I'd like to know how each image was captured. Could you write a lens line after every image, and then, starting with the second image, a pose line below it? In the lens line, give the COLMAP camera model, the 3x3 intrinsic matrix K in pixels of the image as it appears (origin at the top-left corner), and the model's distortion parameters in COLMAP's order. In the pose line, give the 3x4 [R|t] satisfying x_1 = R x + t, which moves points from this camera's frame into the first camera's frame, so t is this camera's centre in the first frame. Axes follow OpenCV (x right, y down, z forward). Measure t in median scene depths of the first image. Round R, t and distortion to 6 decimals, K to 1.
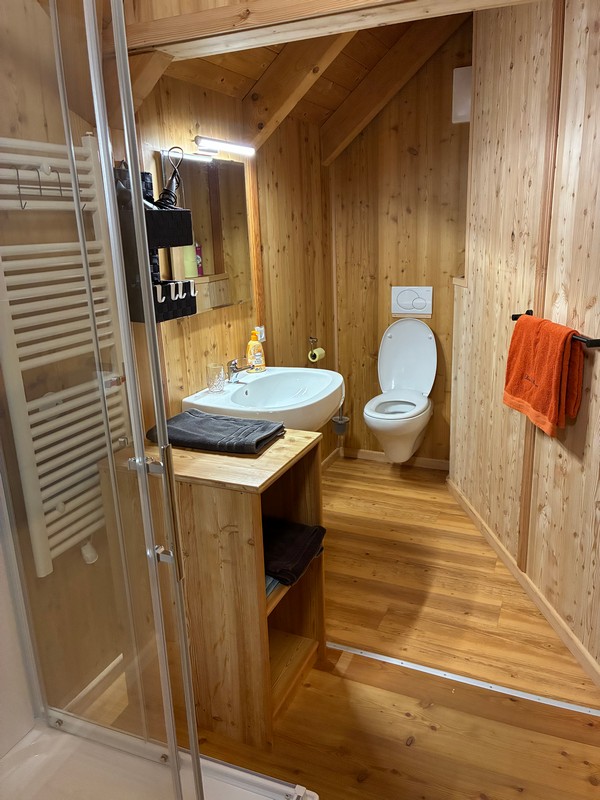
lens RADIAL K [[603.8, 0, 302.0], [0, 603.8, 398.8], [0, 0, 1]] dist [0.050113, -0.001579]
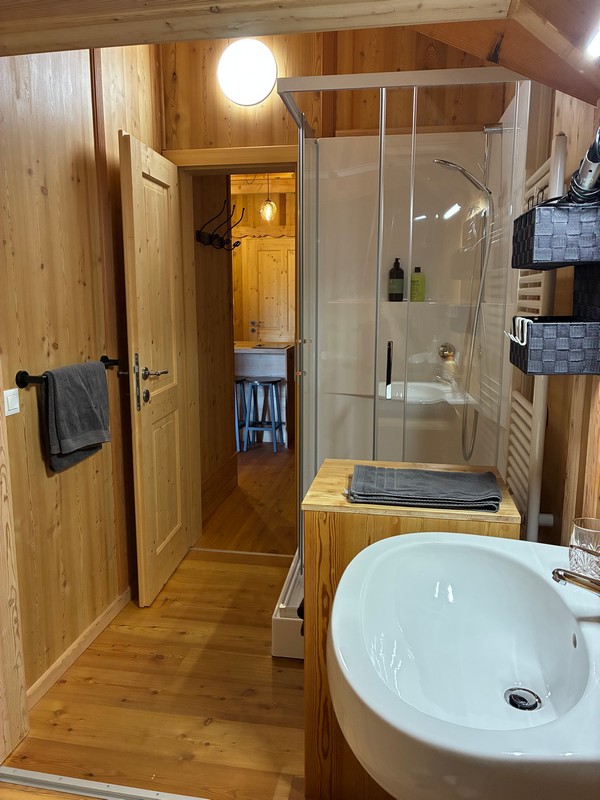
lens RADIAL K [[603.8, 0, 300.6], [0, 603.8, 399.0], [0, 0, 1]] dist [0.050113, -0.001579]
pose [[-0.971382, 0.079693, -0.223753, 0.208311], [-0.026575, 0.899653, 0.435795, -0.429414], [0.236030, 0.429270, -0.871790, 1.697353]]
